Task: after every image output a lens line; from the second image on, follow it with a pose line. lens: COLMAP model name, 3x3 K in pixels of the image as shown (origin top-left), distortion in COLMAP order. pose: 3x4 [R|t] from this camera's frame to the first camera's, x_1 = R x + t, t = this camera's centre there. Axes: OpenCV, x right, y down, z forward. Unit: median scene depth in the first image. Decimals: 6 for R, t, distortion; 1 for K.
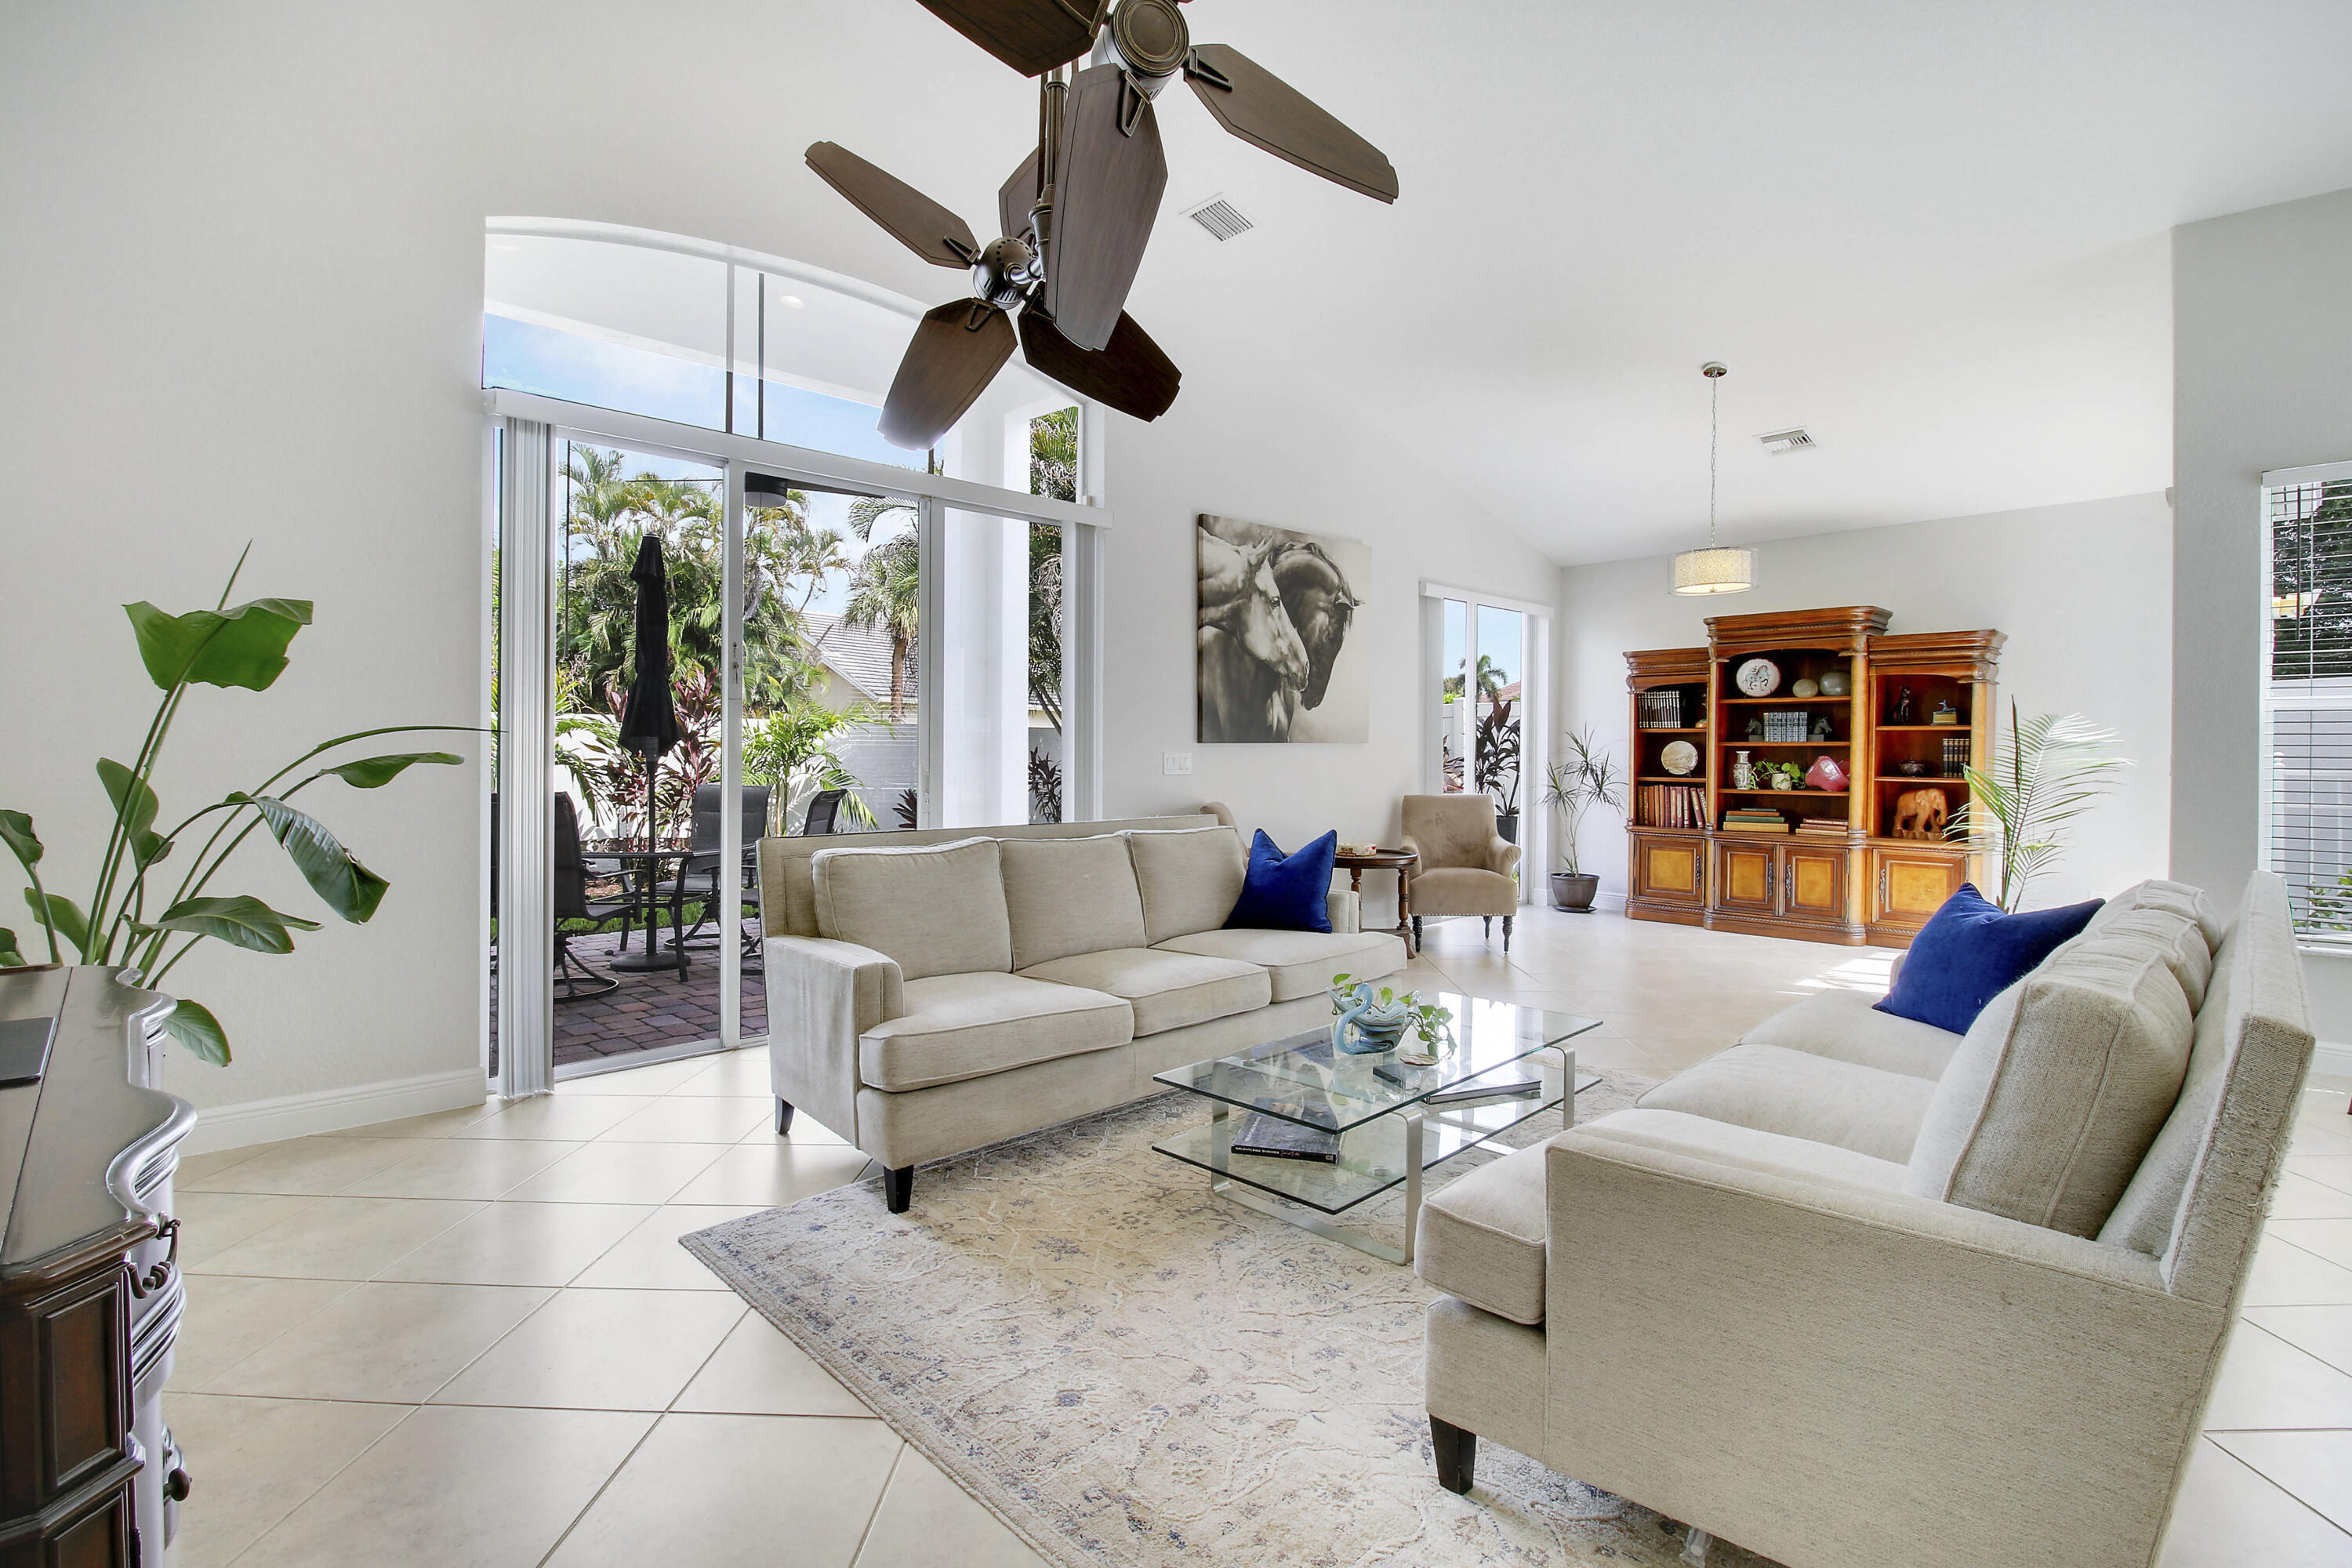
lens RADIAL K [[1105.9, 0, 1148.8], [0, 1105.9, 762.3], [0, 0, 1]] dist [0.001377, -0.011186]
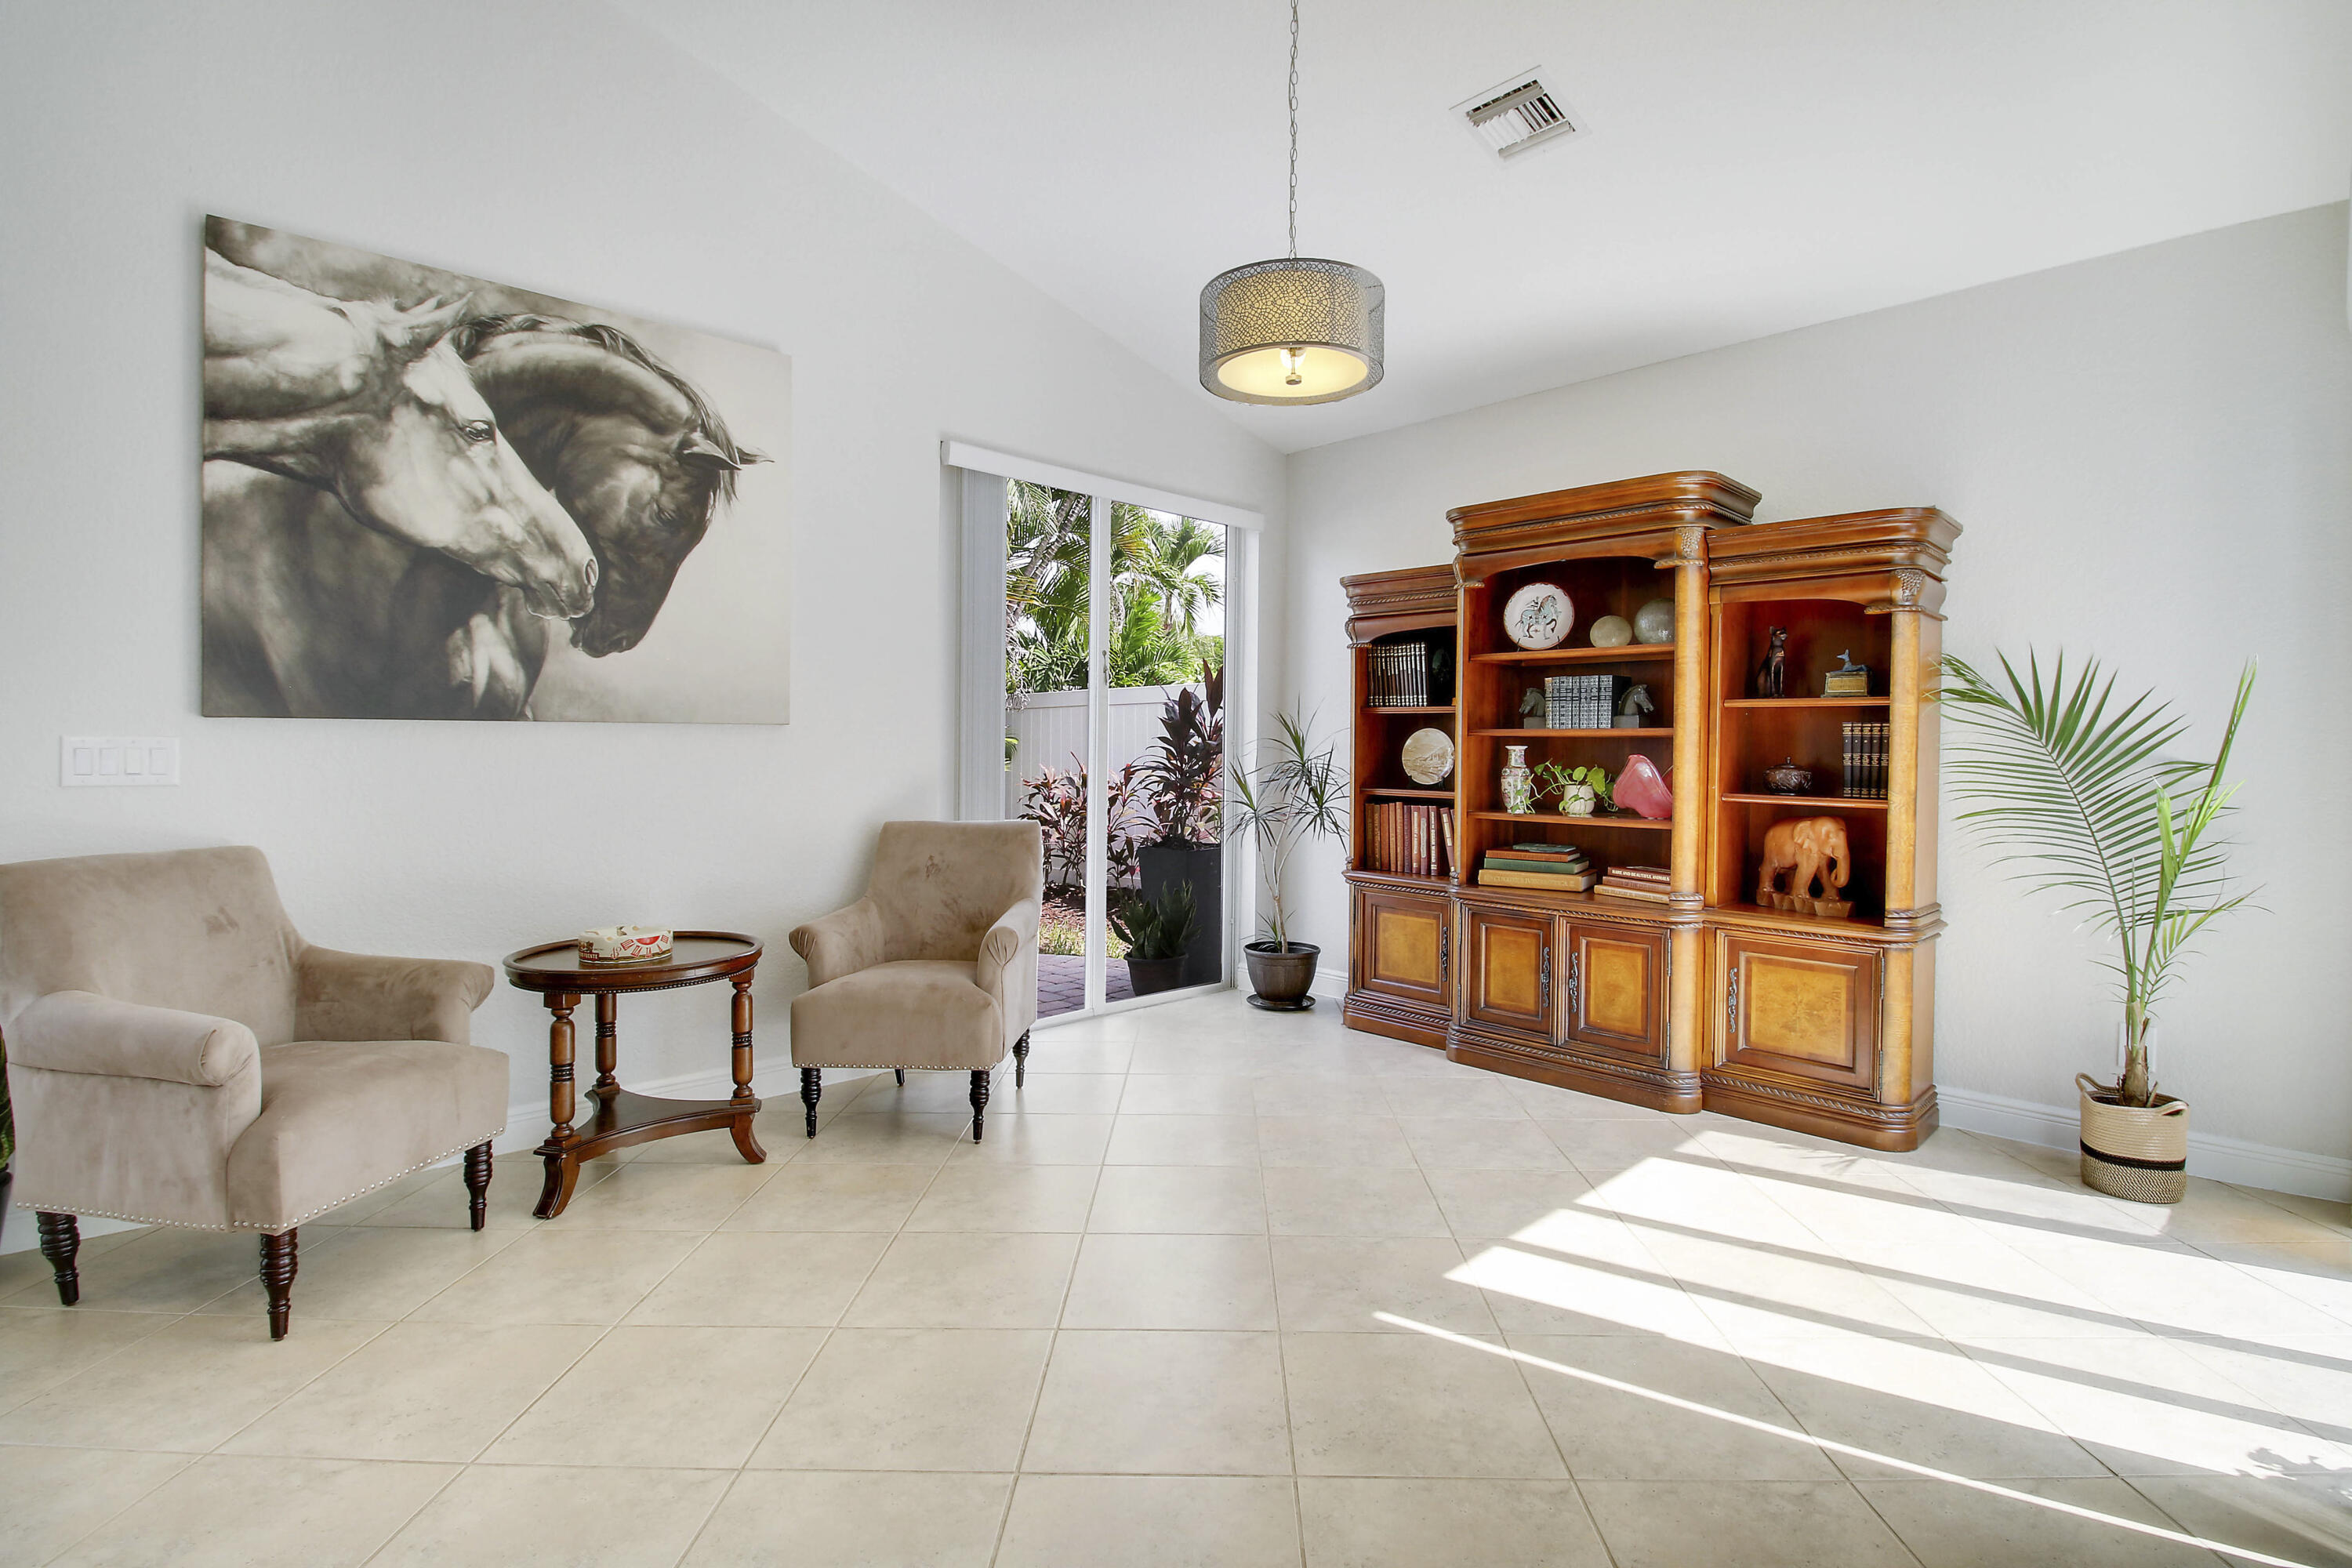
lens RADIAL K [[1105.9, 0, 1200.3], [0, 1105.9, 750.1], [0, 0, 1]] dist [0.001377, -0.011186]
pose [[0.999657, 0.006567, 0.025346, 0.399921], [-0.006365, 0.999947, -0.008041, -0.002329], [-0.025398, 0.007877, 0.999646, 0.480874]]
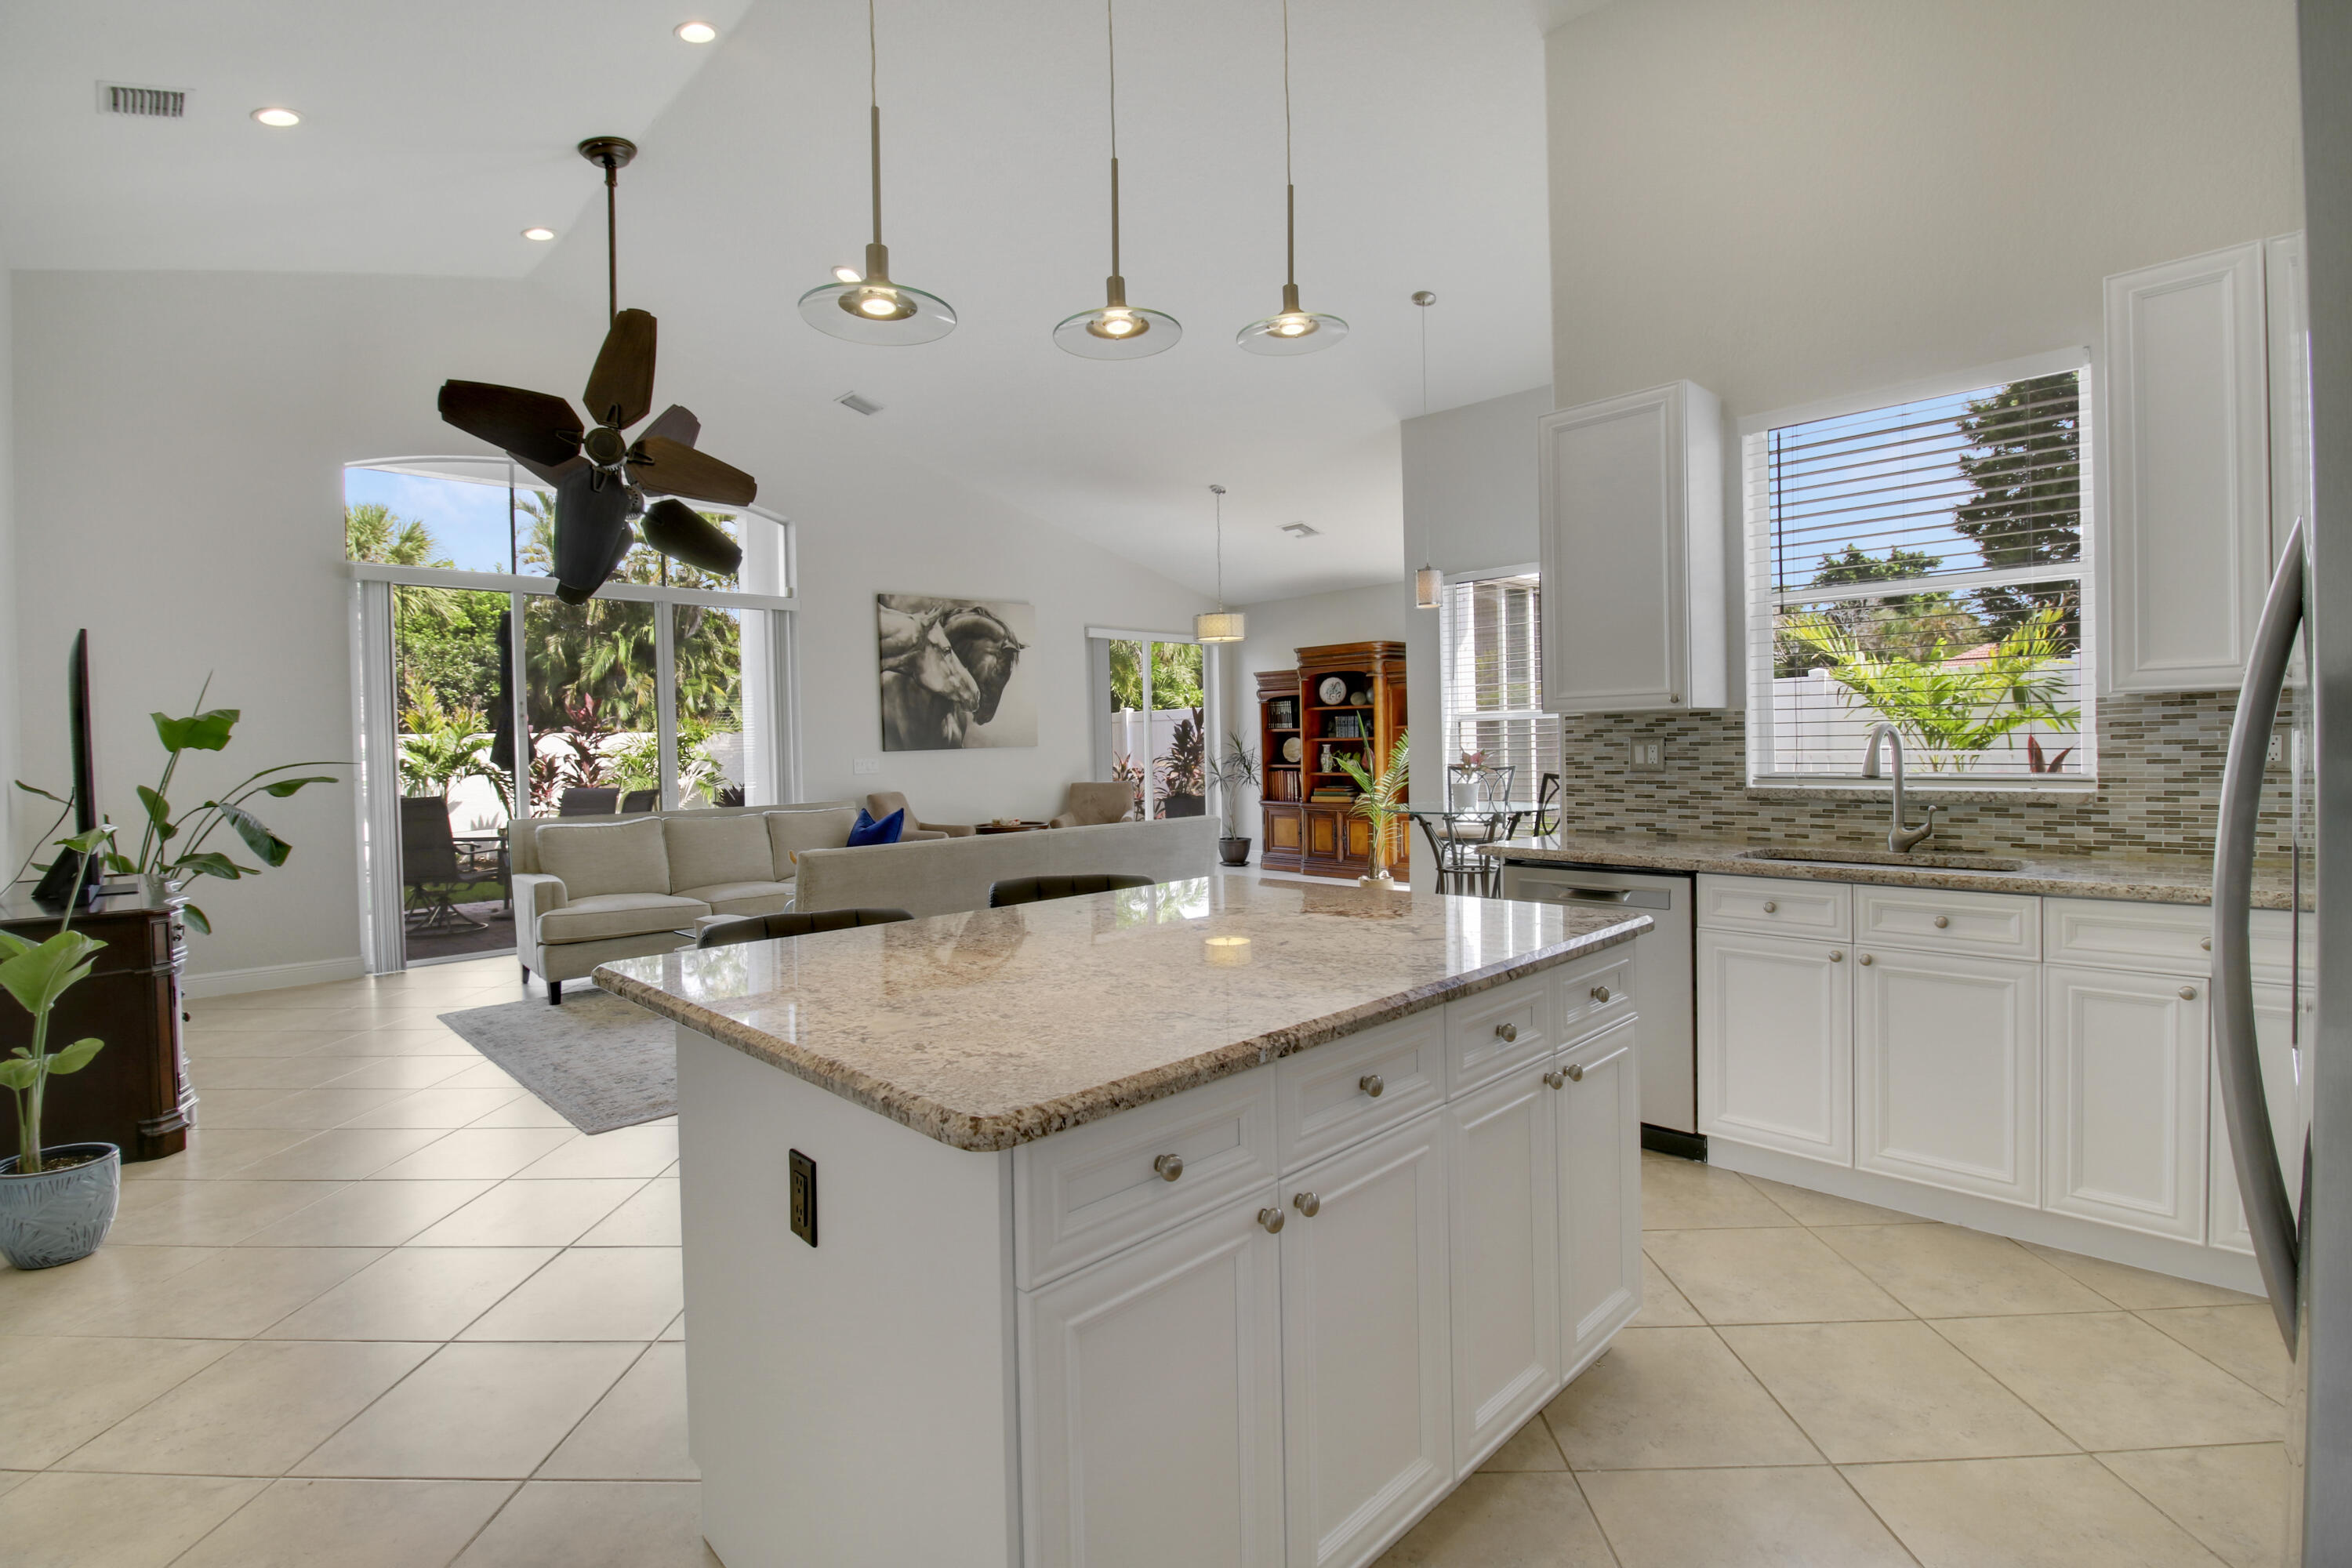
lens RADIAL K [[1100.6, 0, 1178.9], [0, 1100.6, 773.9], [0, 0, 1]] dist [-0.016189, -0.002981]
pose [[0.999436, -0.025380, 0.021981, 0.359183], [0.024913, 0.999464, 0.021225, -0.008160], [-0.022508, -0.020666, 0.999533, -0.406580]]
